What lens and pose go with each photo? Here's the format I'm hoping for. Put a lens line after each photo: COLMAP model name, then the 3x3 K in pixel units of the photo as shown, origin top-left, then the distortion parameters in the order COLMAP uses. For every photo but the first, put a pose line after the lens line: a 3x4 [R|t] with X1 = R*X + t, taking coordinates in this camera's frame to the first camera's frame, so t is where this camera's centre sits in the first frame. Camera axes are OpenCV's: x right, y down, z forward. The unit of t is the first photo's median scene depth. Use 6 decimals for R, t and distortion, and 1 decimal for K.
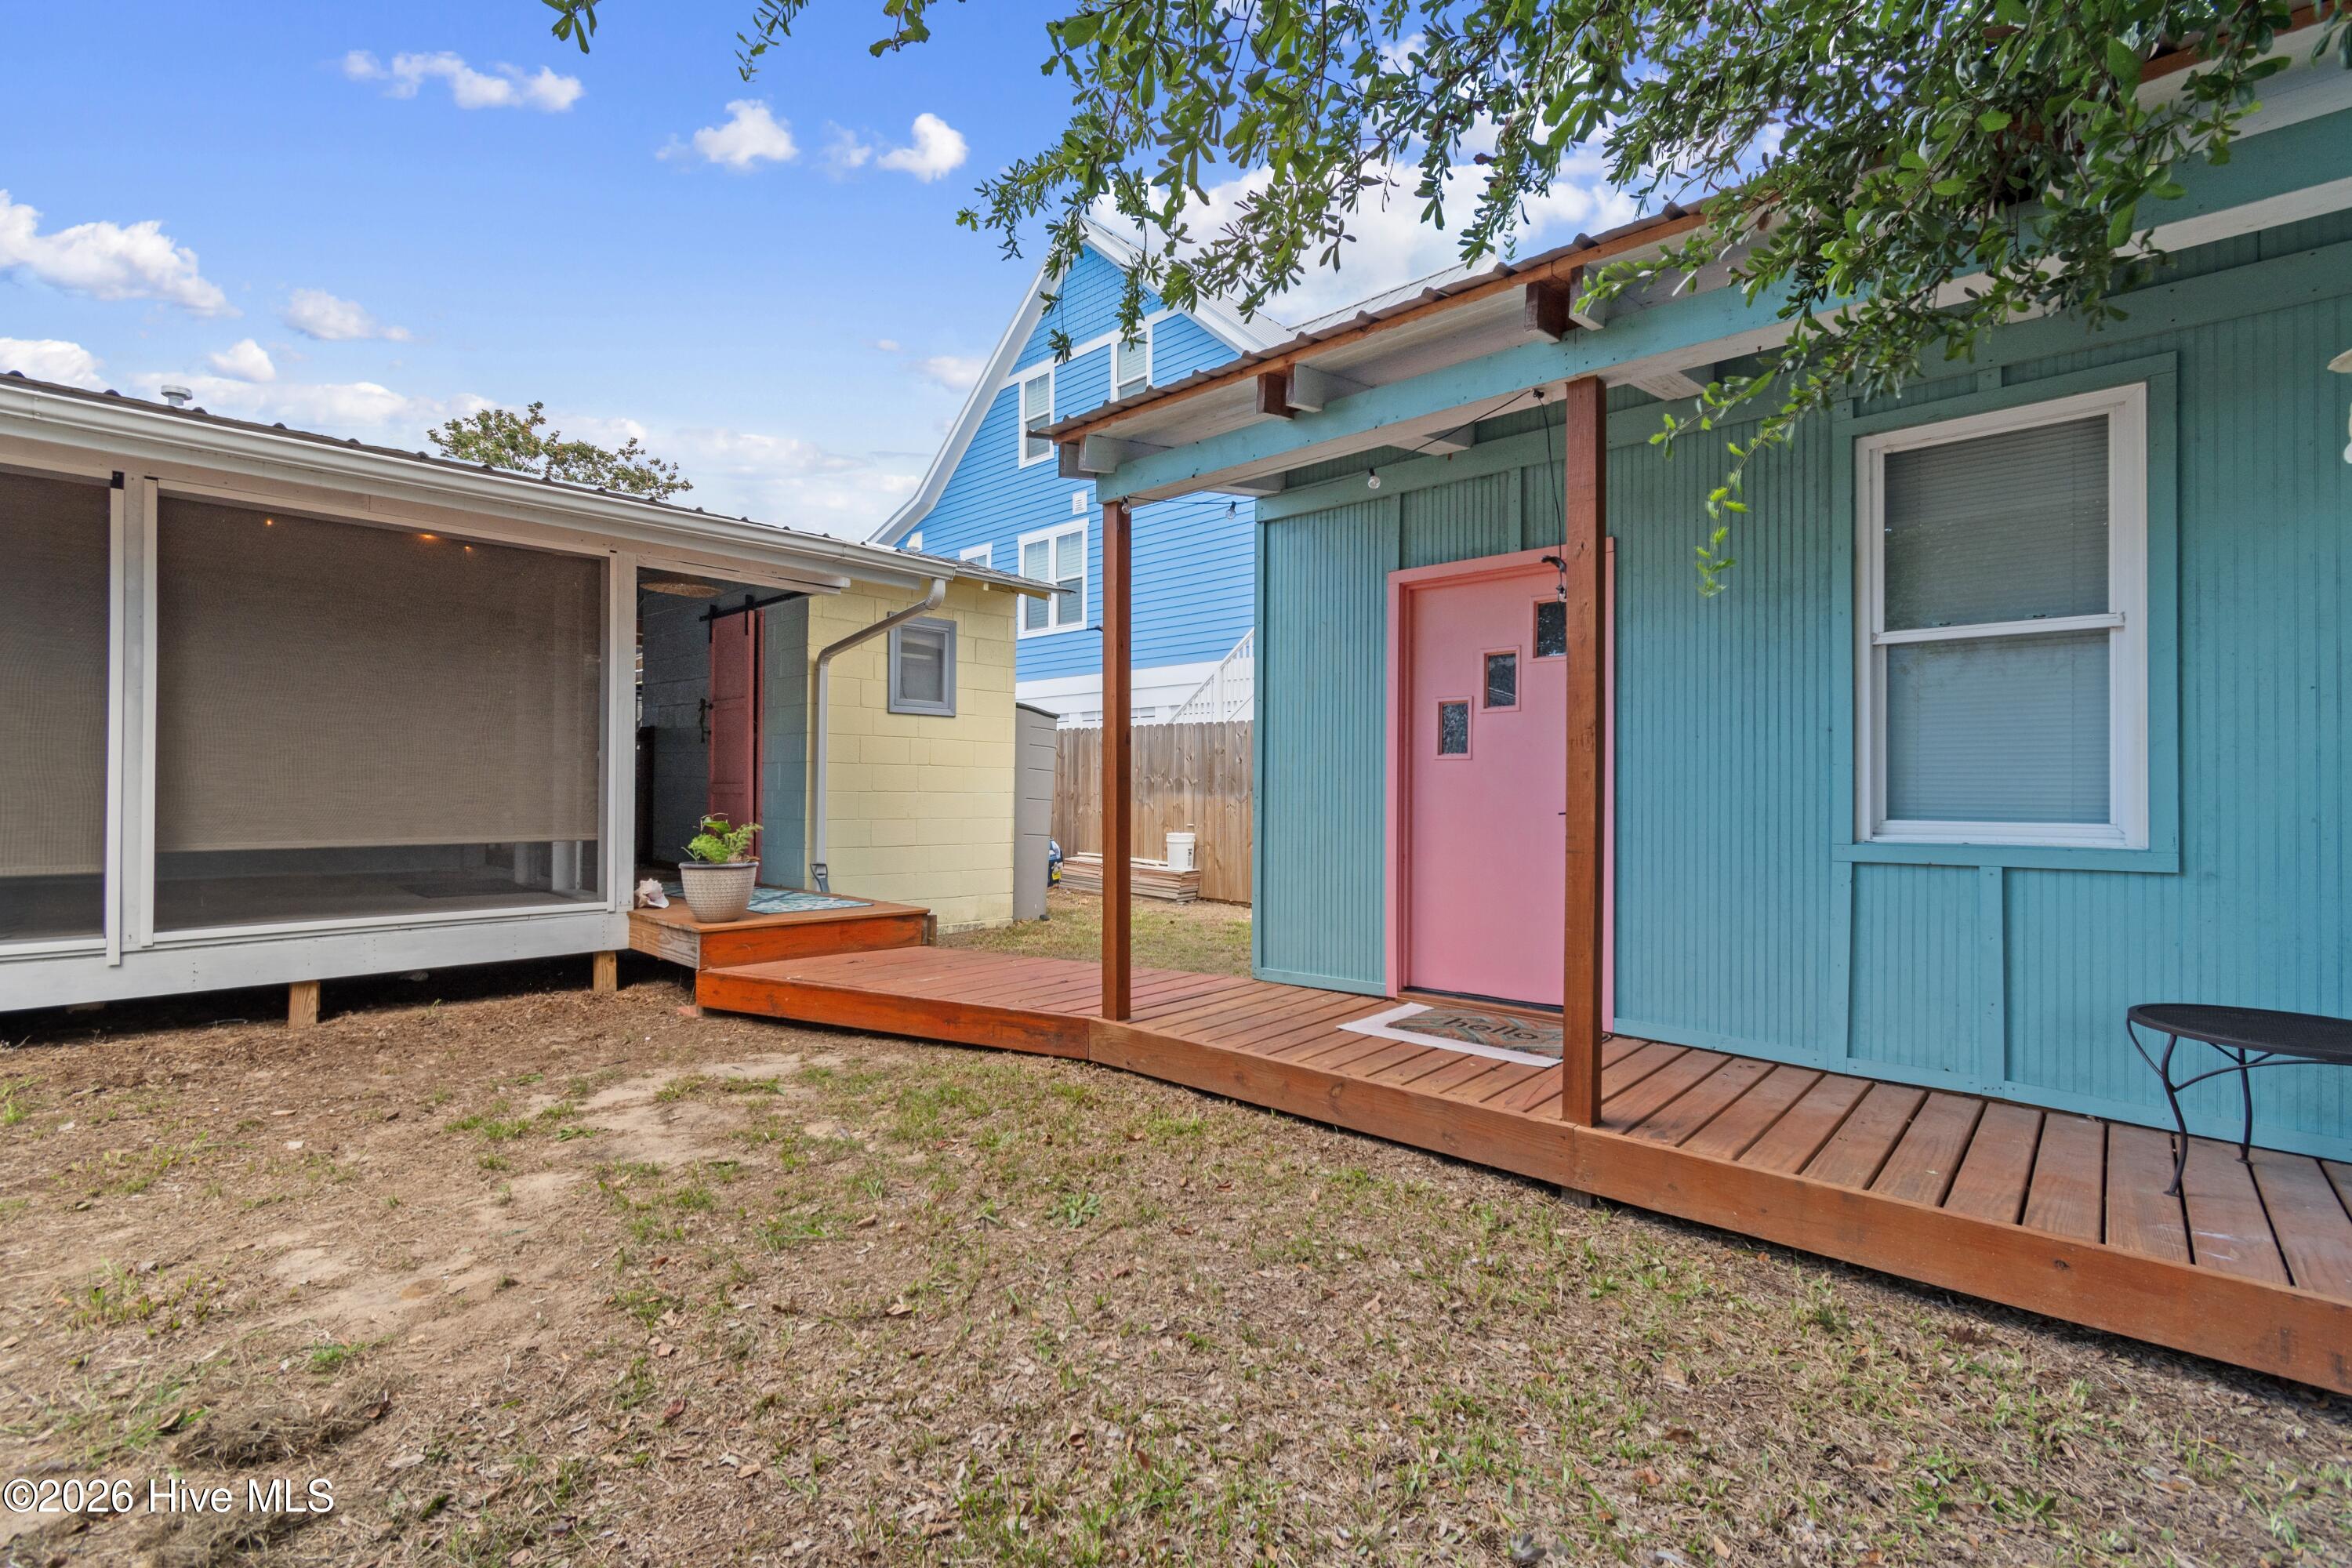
lens RADIAL K [[1036.1, 0, 1176.8], [0, 1036.1, 786.4], [0, 0, 1]] dist [0.004979, -0.002996]
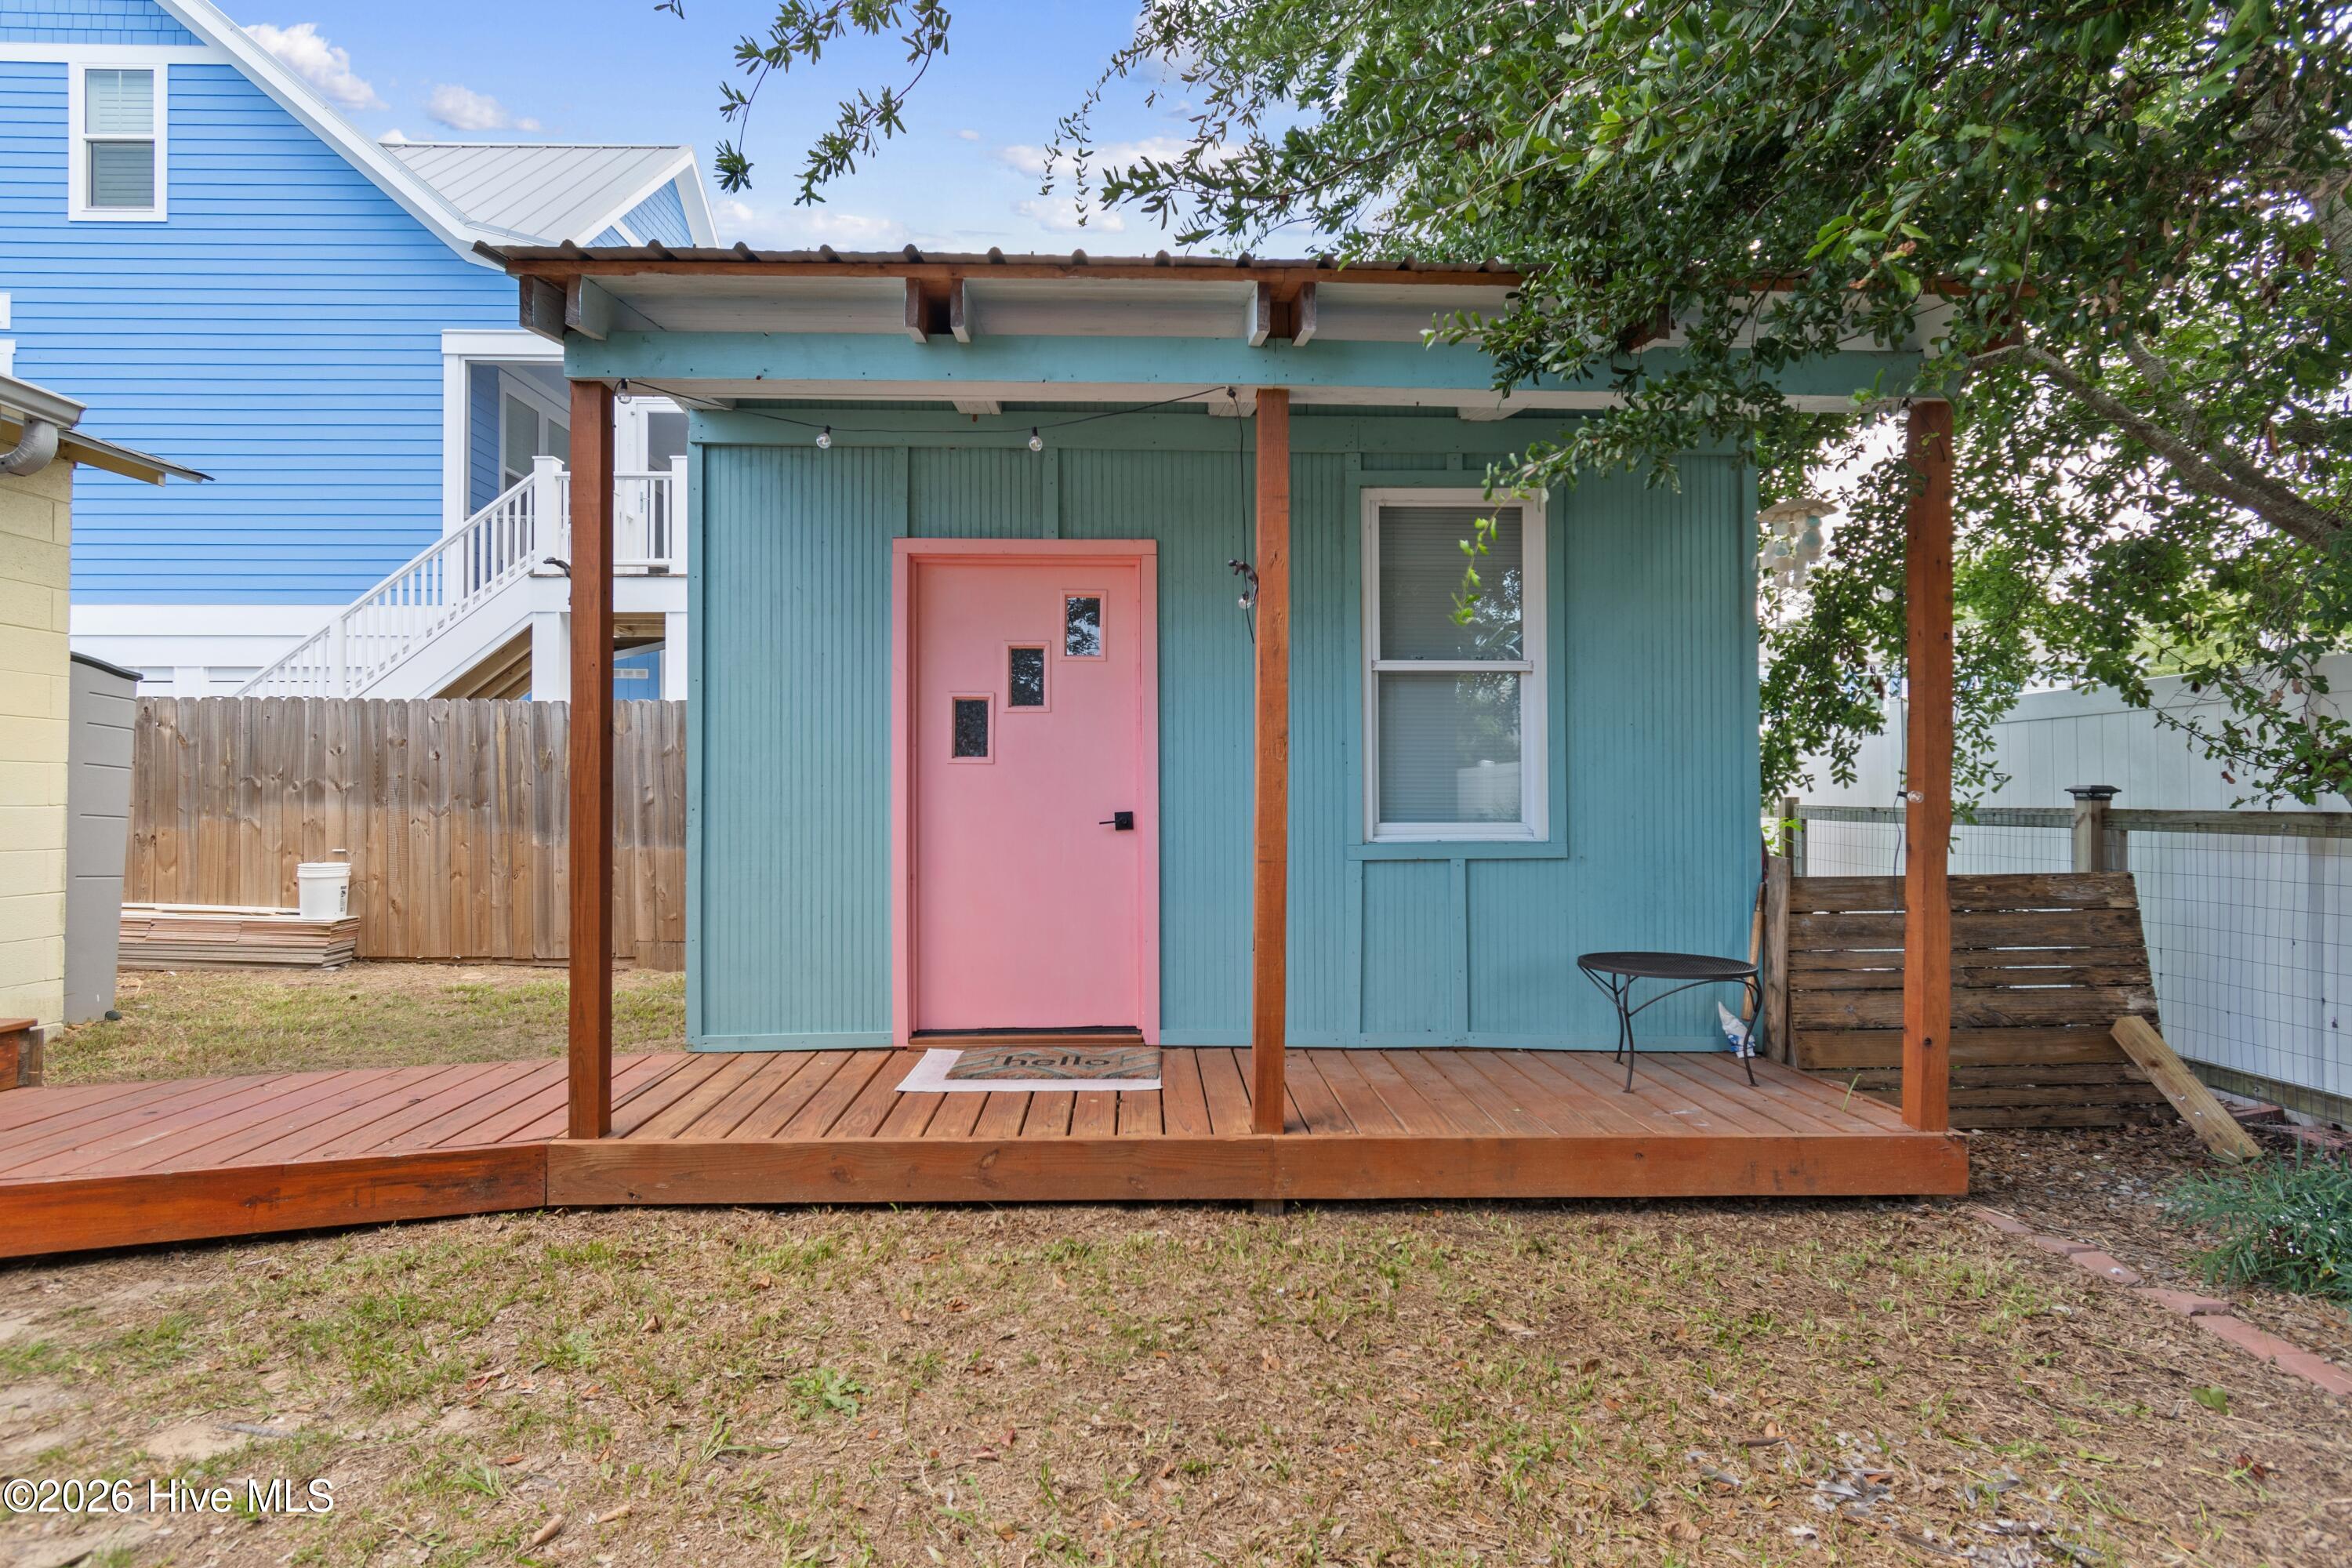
lens RADIAL K [[1200.2, 0, 1176.0], [0, 1200.2, 784.0], [0, 0, 1]] dist [0.002693, -0.001109]
pose [[0.718211, 0.002067, 0.695823, -0.365407], [0.001353, 0.999990, -0.004367, -0.004482], [-0.695824, 0.004078, 0.718200, 0.176442]]
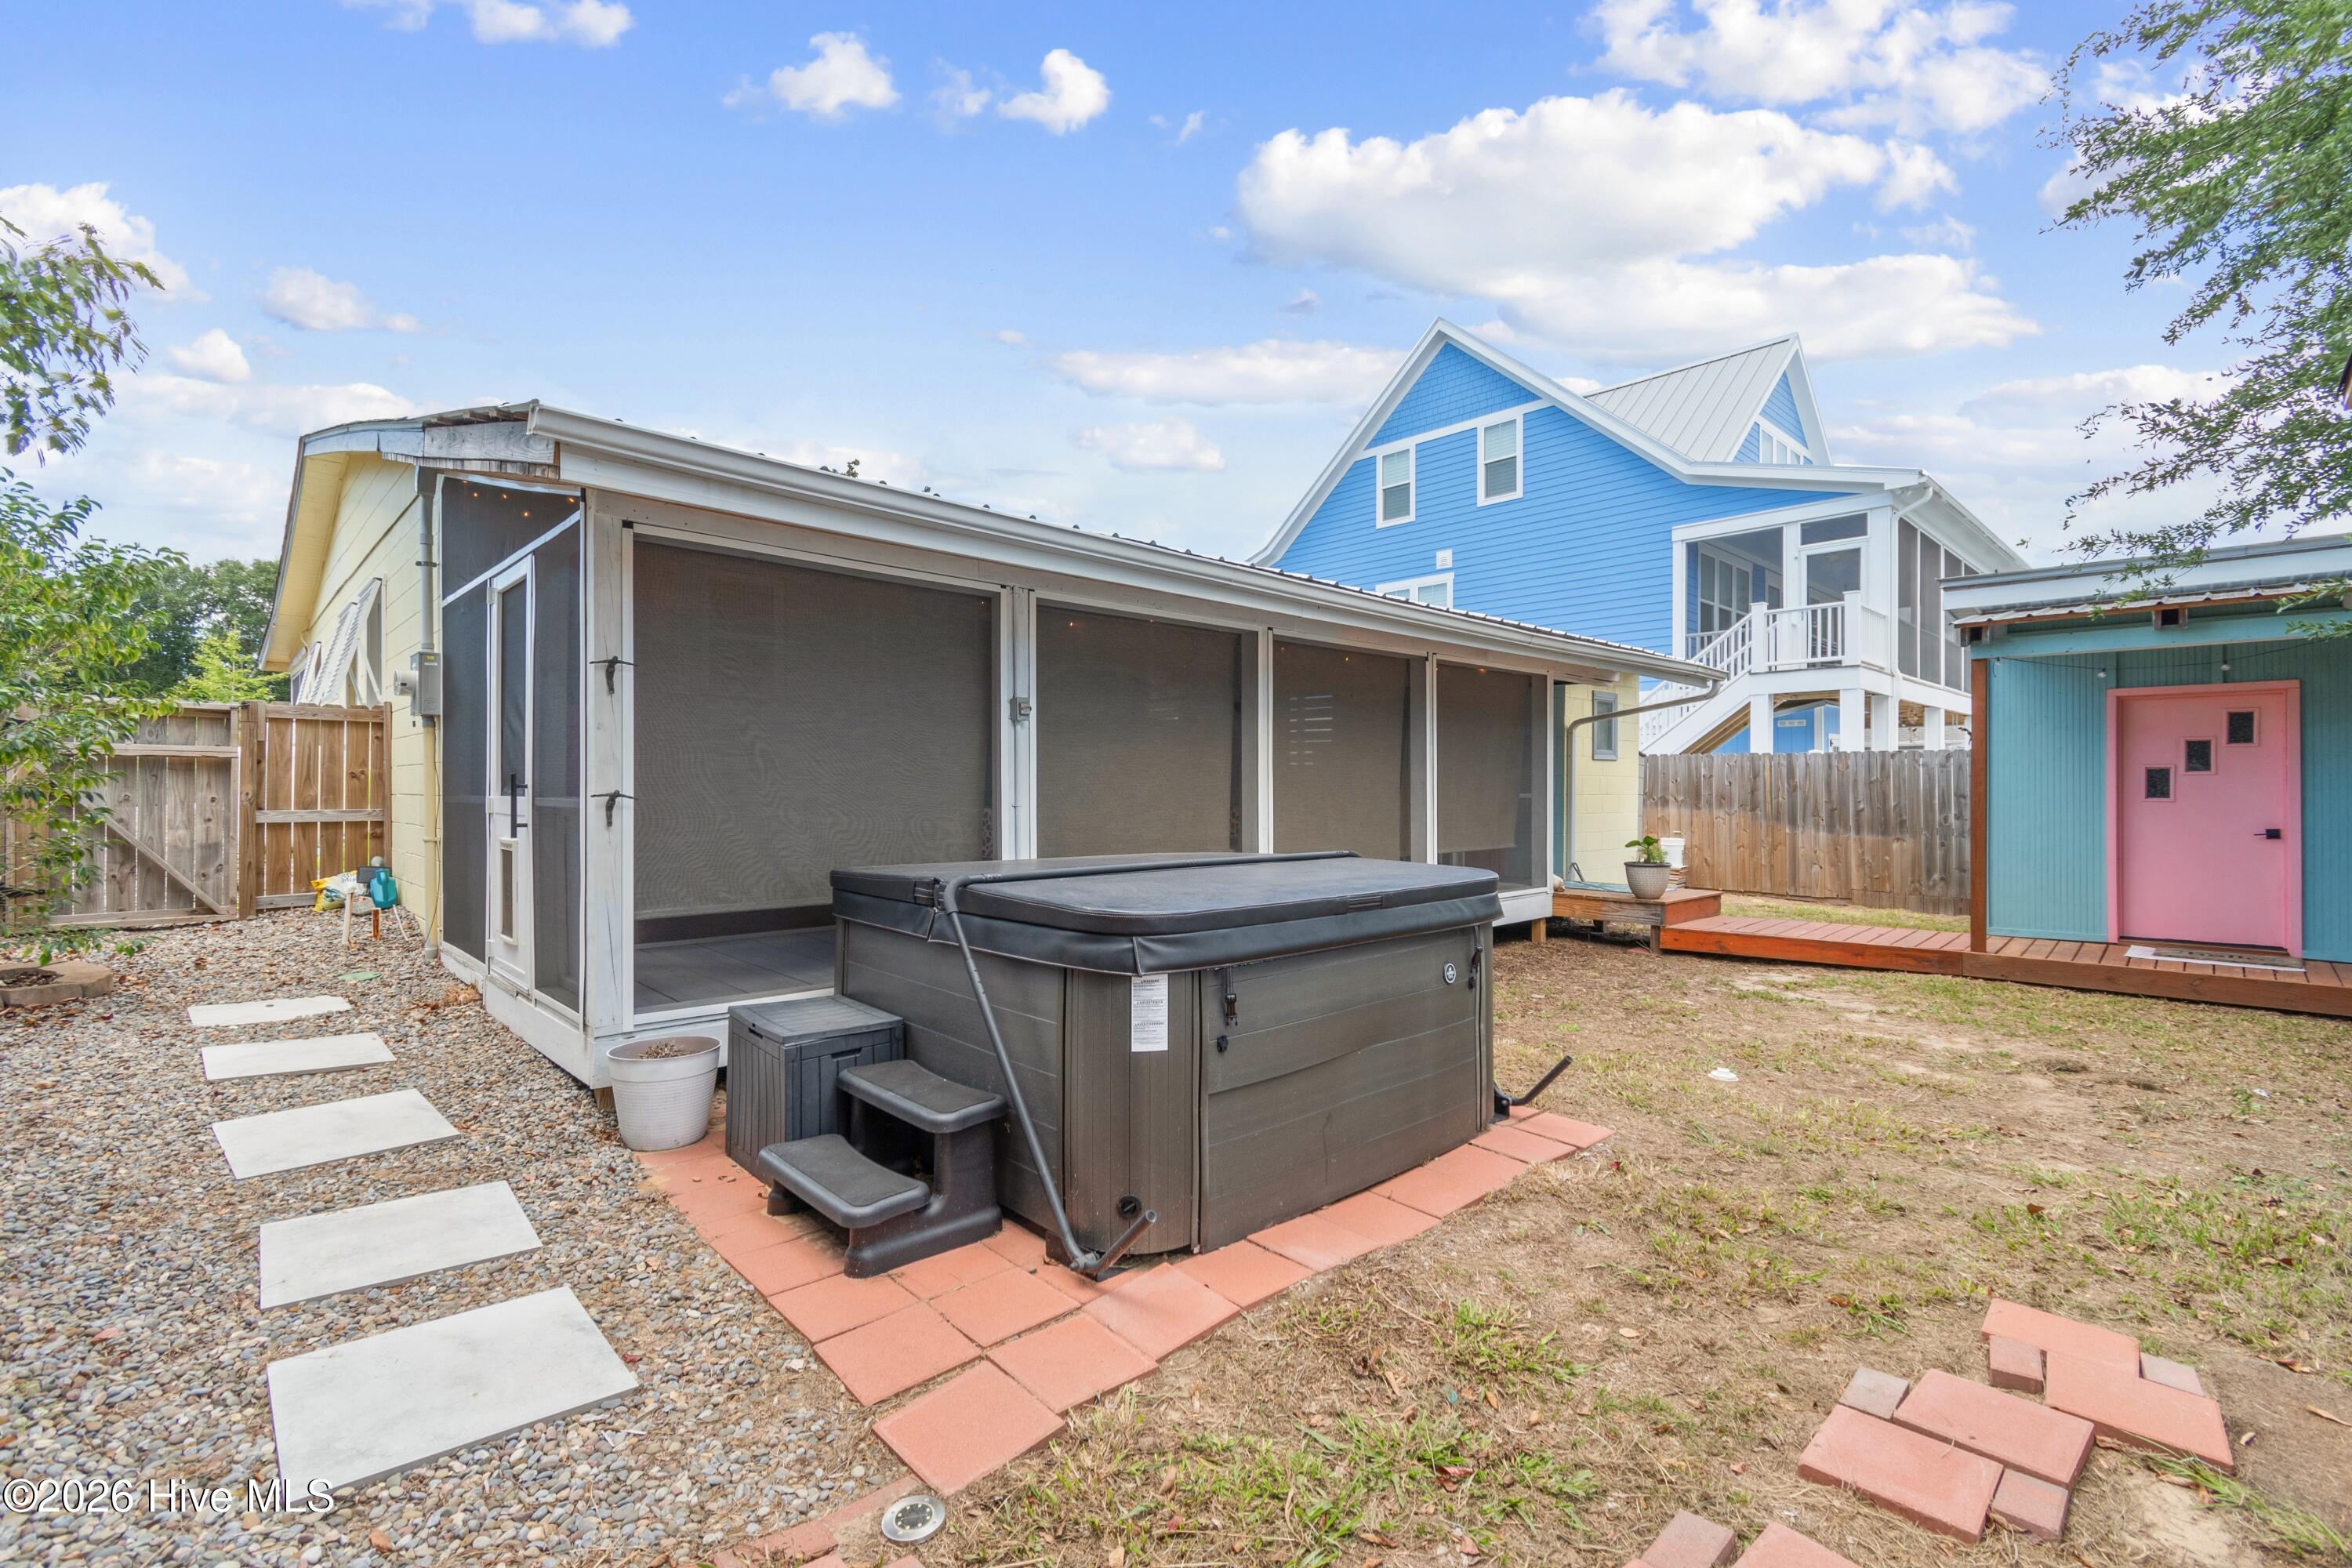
lens RADIAL K [[1036.1, 0, 1176.8], [0, 1036.1, 786.4], [0, 0, 1]] dist [0.004979, -0.002996]
pose [[0.998481, -0.007152, -0.054635, -1.437519], [0.007377, 0.999965, 0.003922, -0.079785], [0.054605, -0.004319, 0.998499, -0.901106]]
